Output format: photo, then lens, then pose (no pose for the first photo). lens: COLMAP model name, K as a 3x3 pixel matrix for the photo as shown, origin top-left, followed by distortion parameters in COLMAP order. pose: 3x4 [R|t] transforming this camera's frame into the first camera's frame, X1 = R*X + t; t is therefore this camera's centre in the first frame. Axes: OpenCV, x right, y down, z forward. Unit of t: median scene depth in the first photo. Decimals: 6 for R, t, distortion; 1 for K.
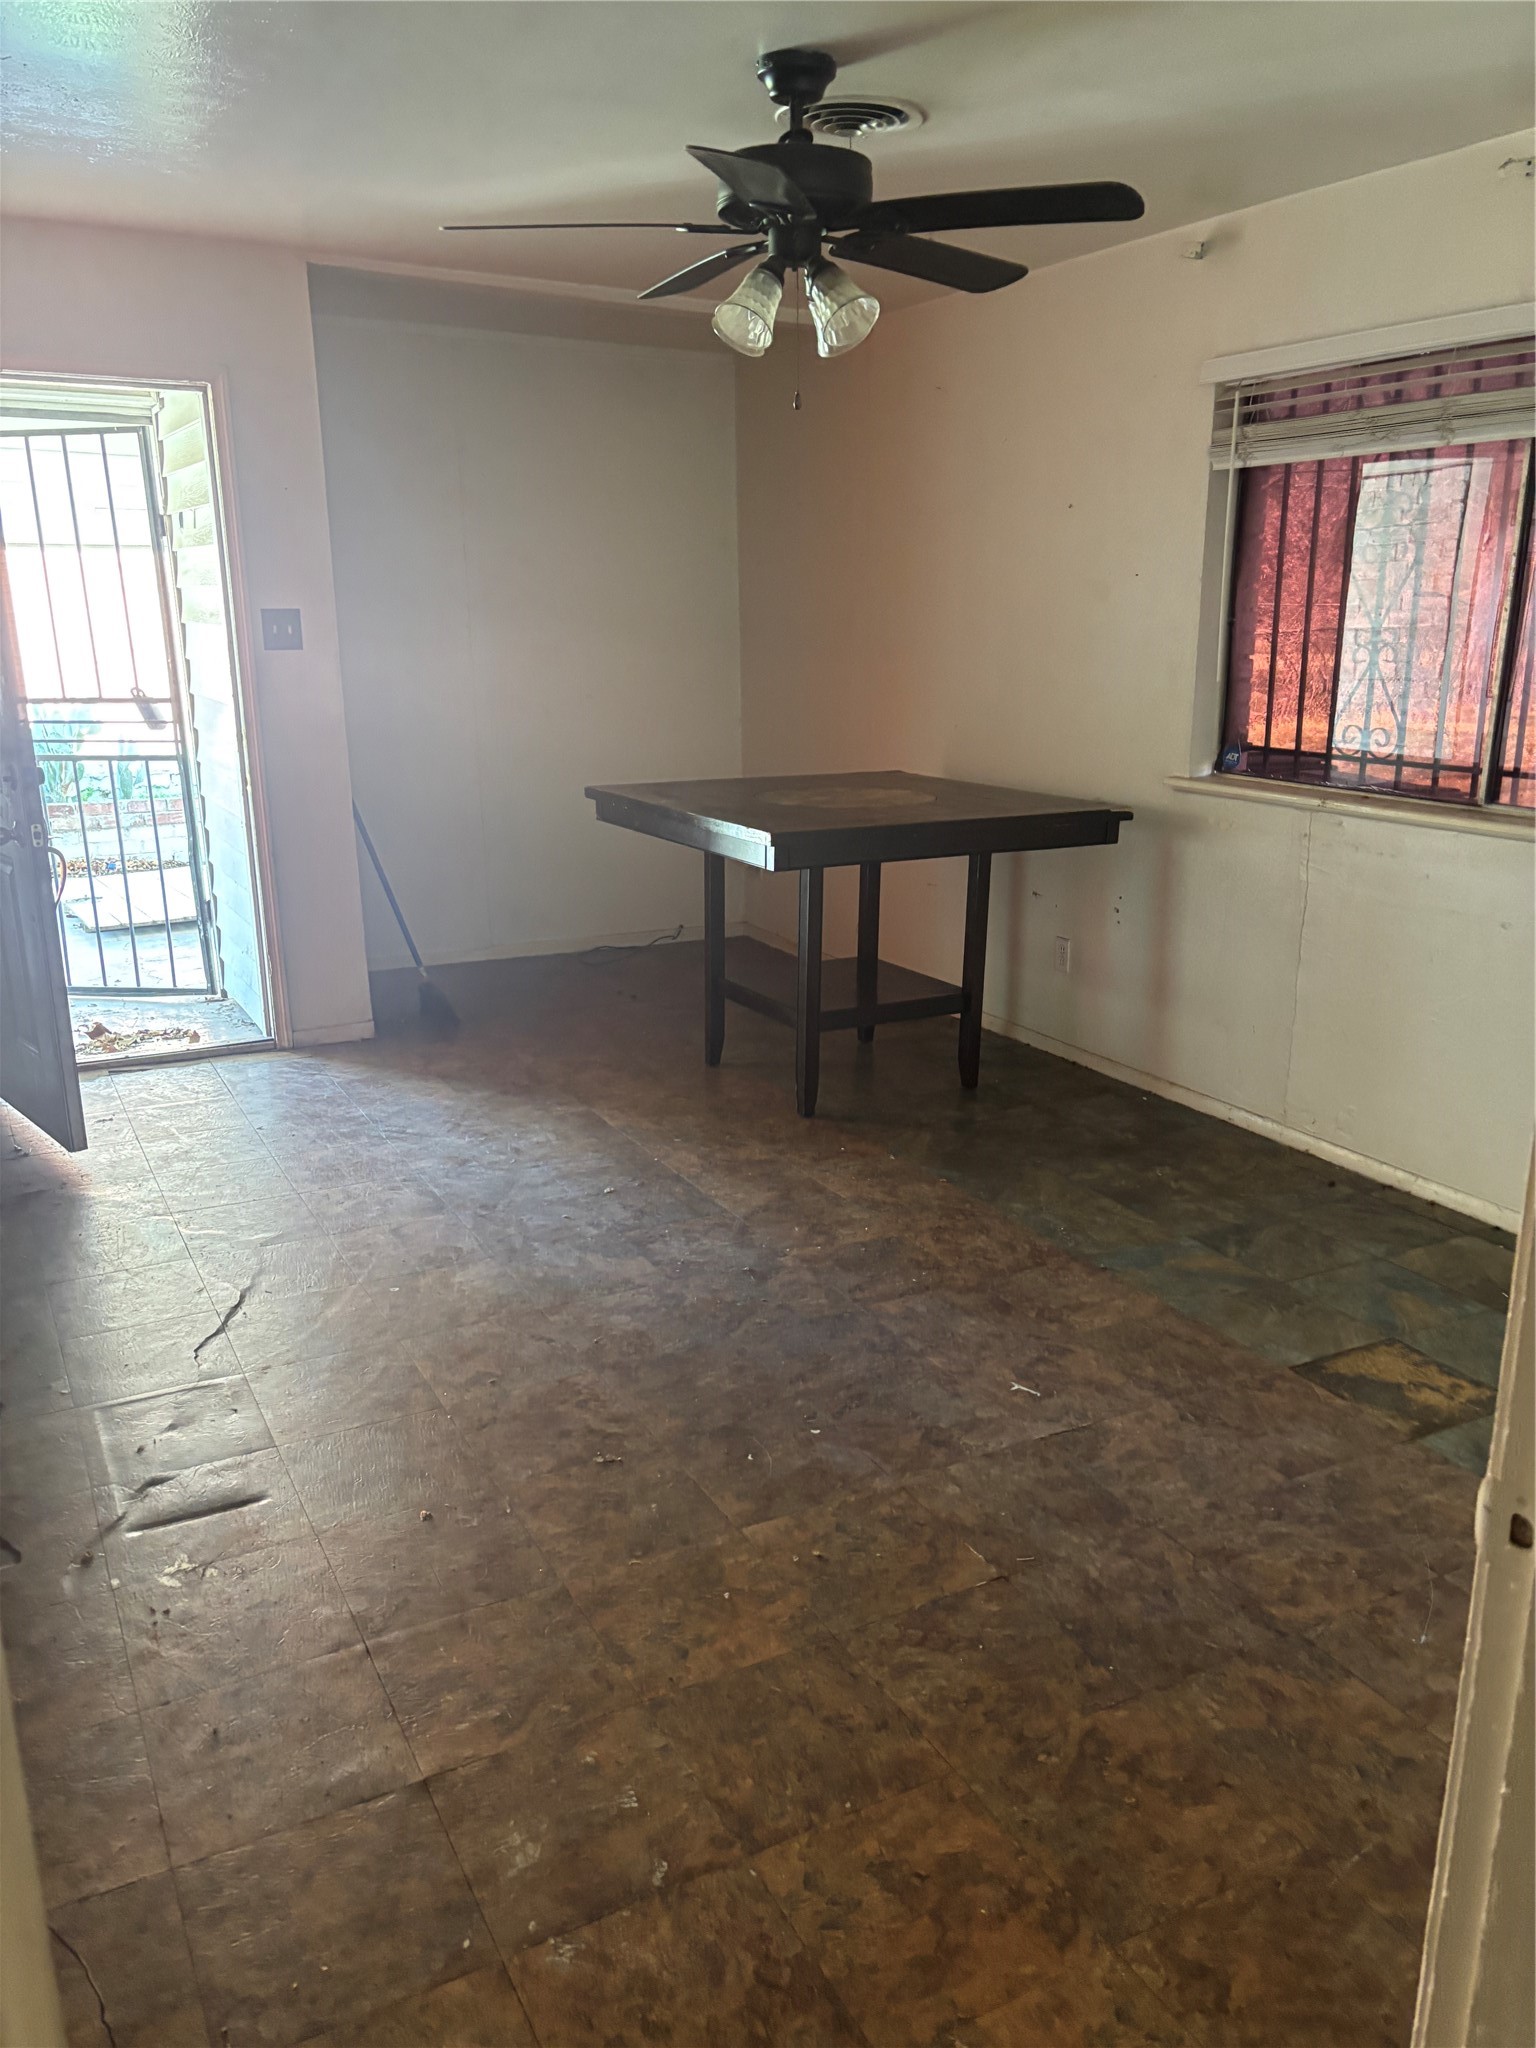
lens RADIAL K [[1548.1, 0, 744.2], [0, 1548.1, 1025.2], [0, 0, 1]] dist [0.063120, -0.080057]
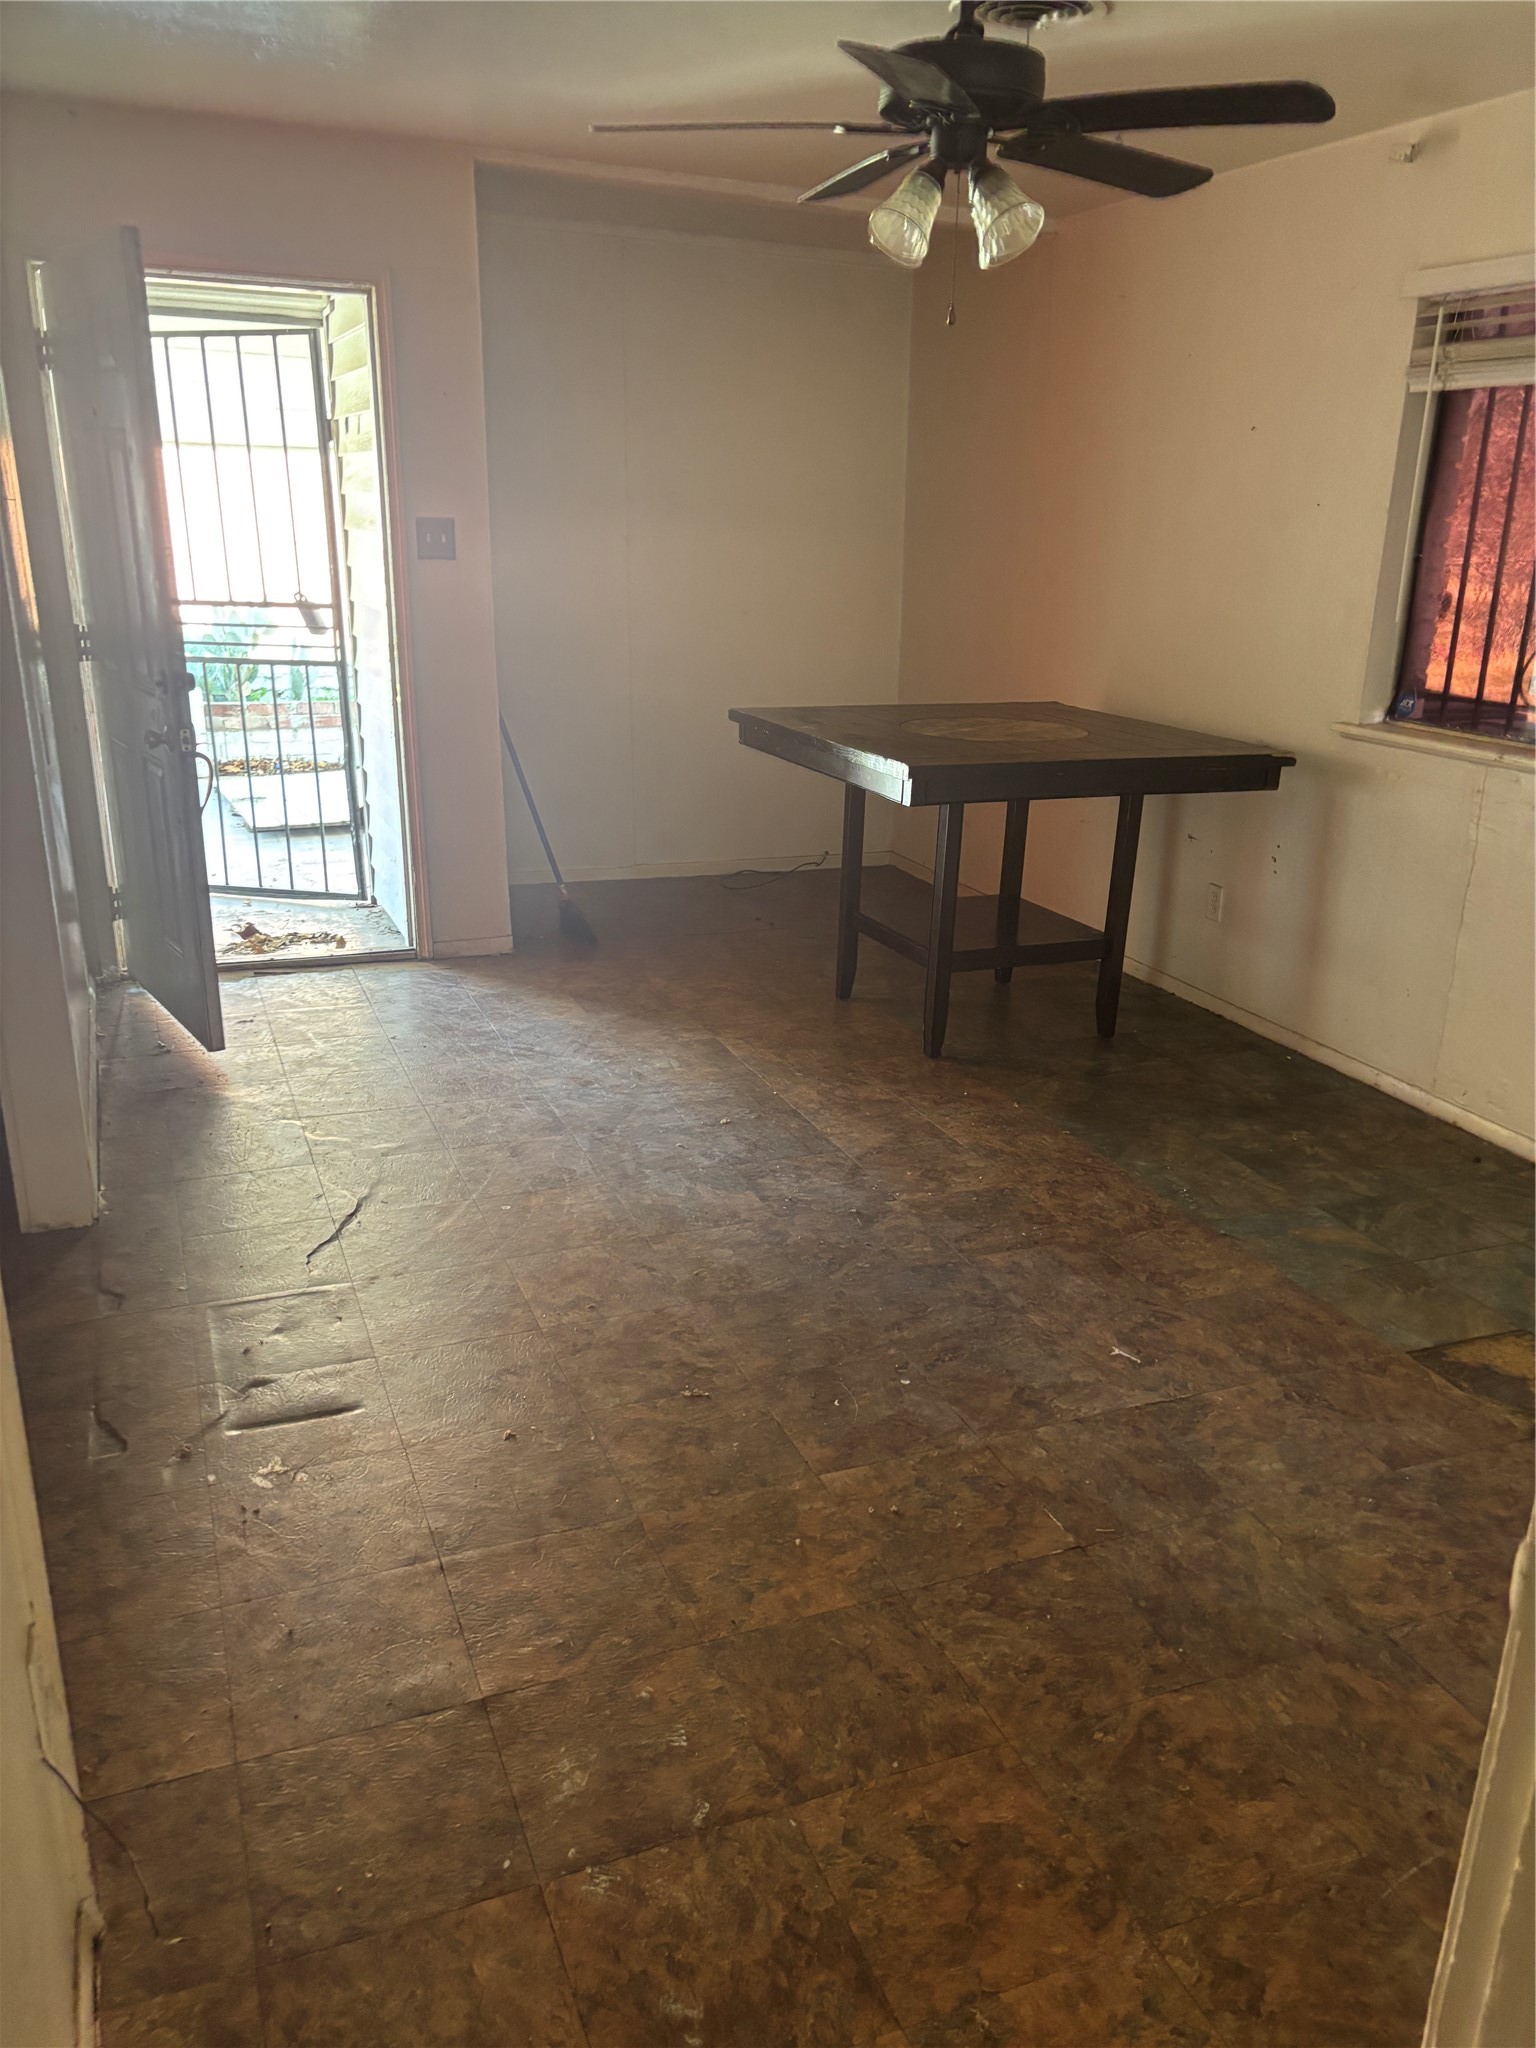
lens RADIAL K [[1550.9, 0, 757.5], [0, 1550.9, 1031.4], [0, 0, 1]] dist [0.054595, -0.072180]
pose [[0.994268, 0.054877, -0.091759, 0.024796], [-0.049601, 0.997035, 0.058825, -0.012393], [0.094715, -0.053937, 0.994042, 0.013732]]
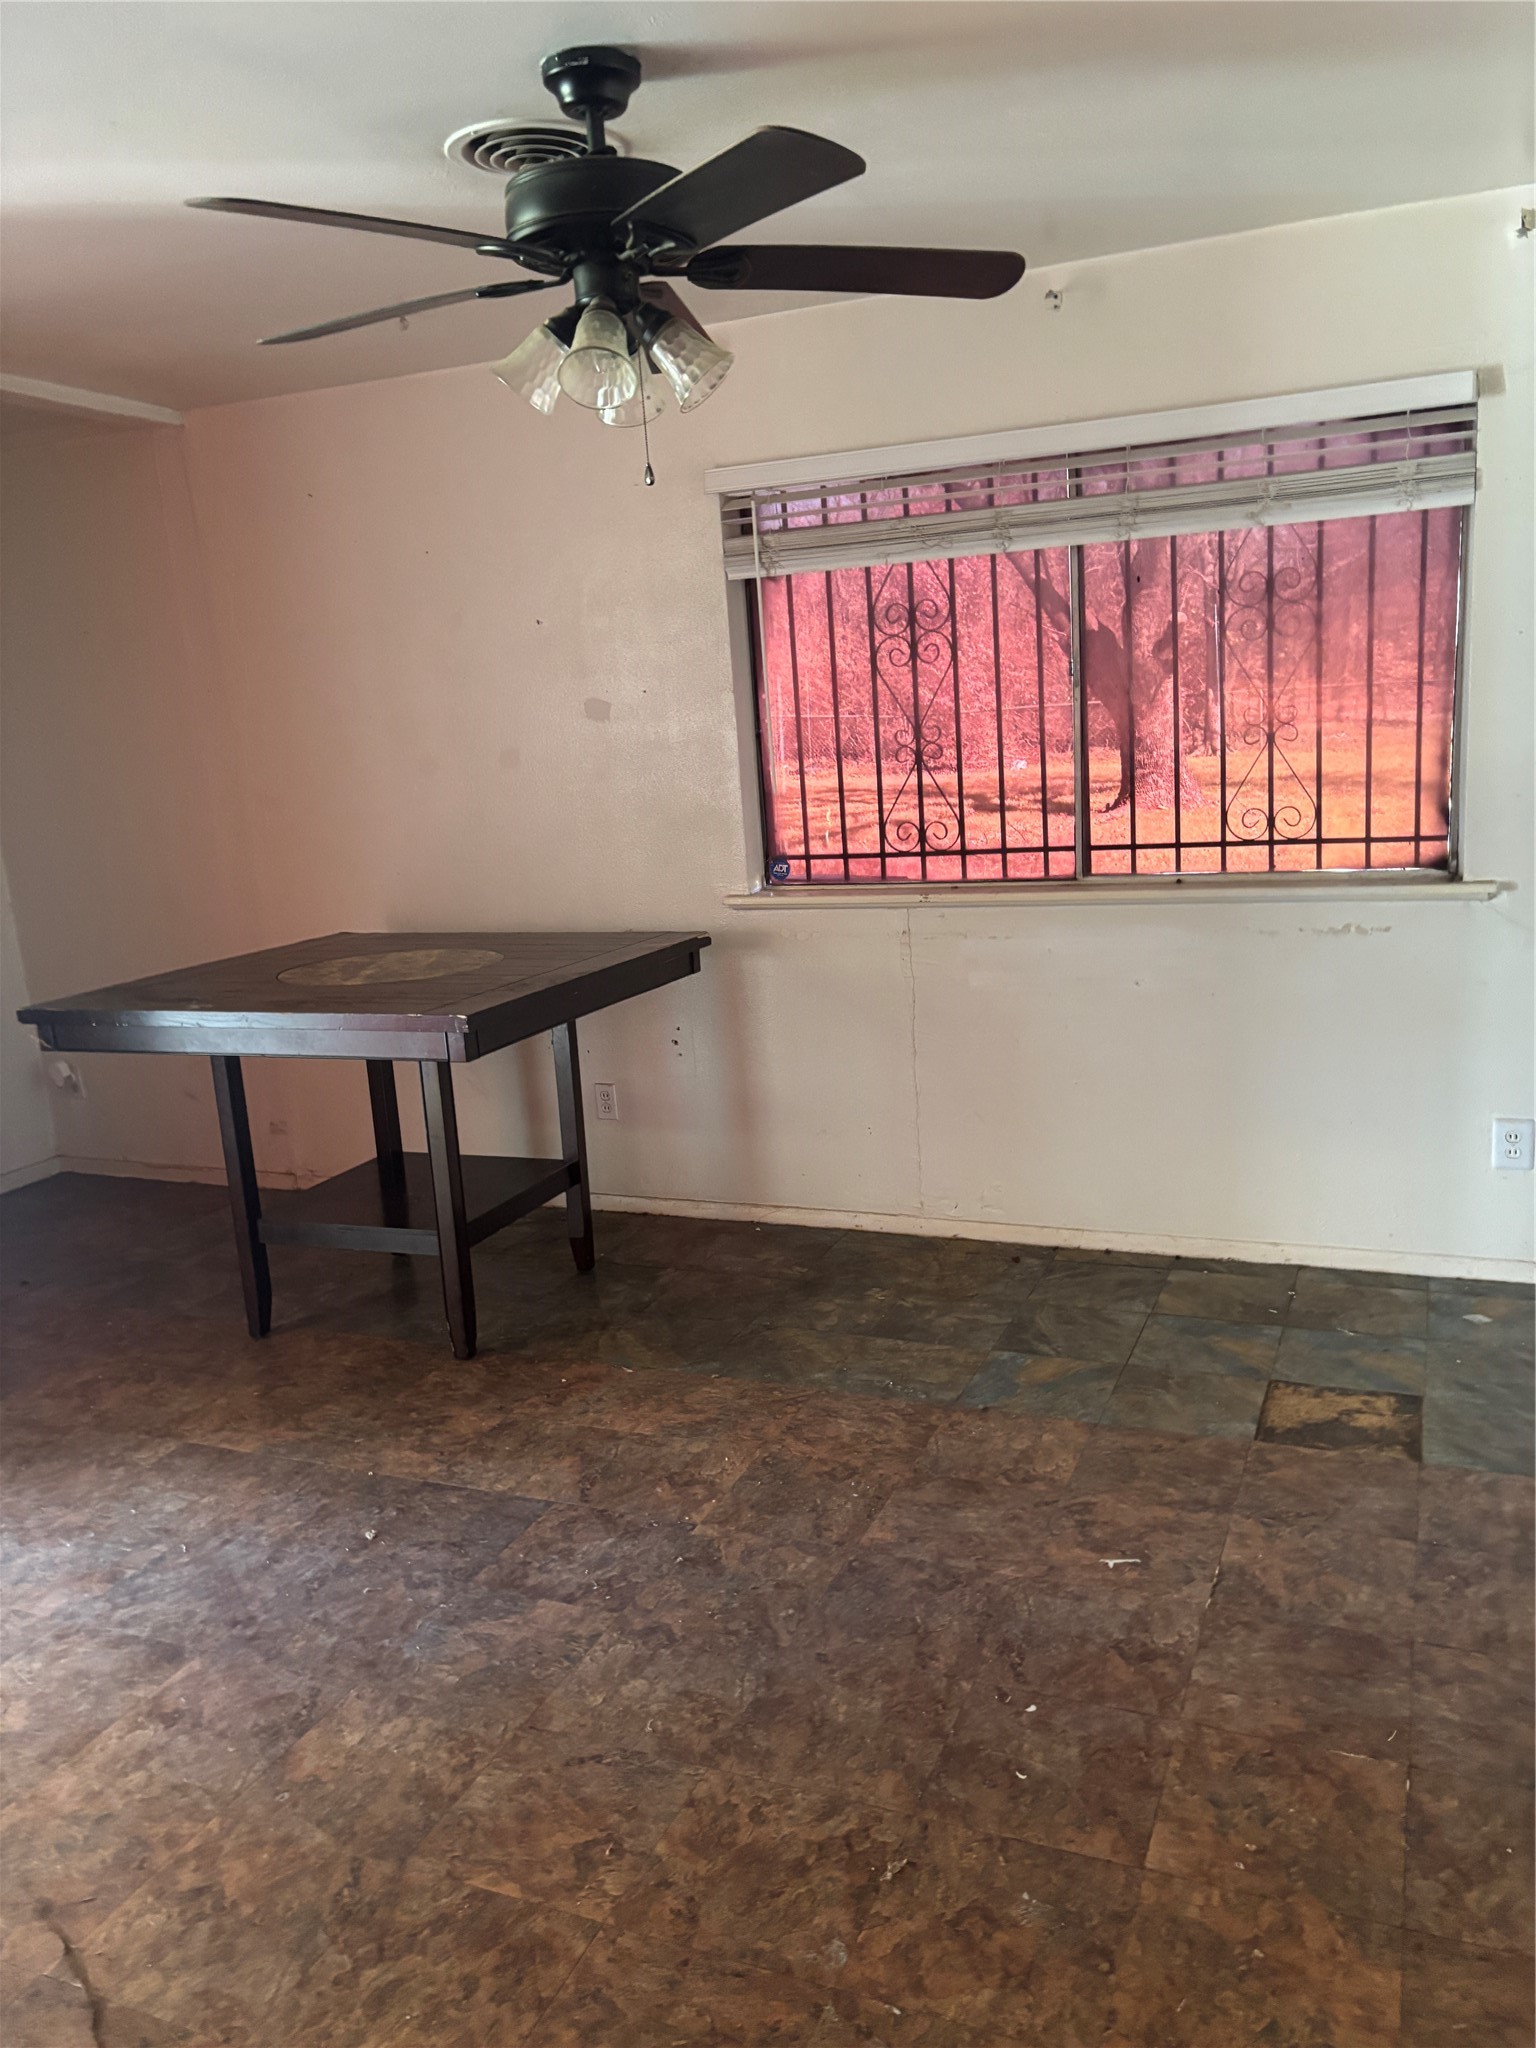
lens RADIAL K [[1547.2, 0, 757.6], [0, 1547.2, 1059.1], [0, 0, 1]] dist [0.056272, -0.063765]
pose [[0.769774, -0.190809, 0.609130, -0.401774], [0.227124, 0.973700, 0.017988, -0.095674], [-0.596542, 0.124501, 0.792866, 0.316046]]
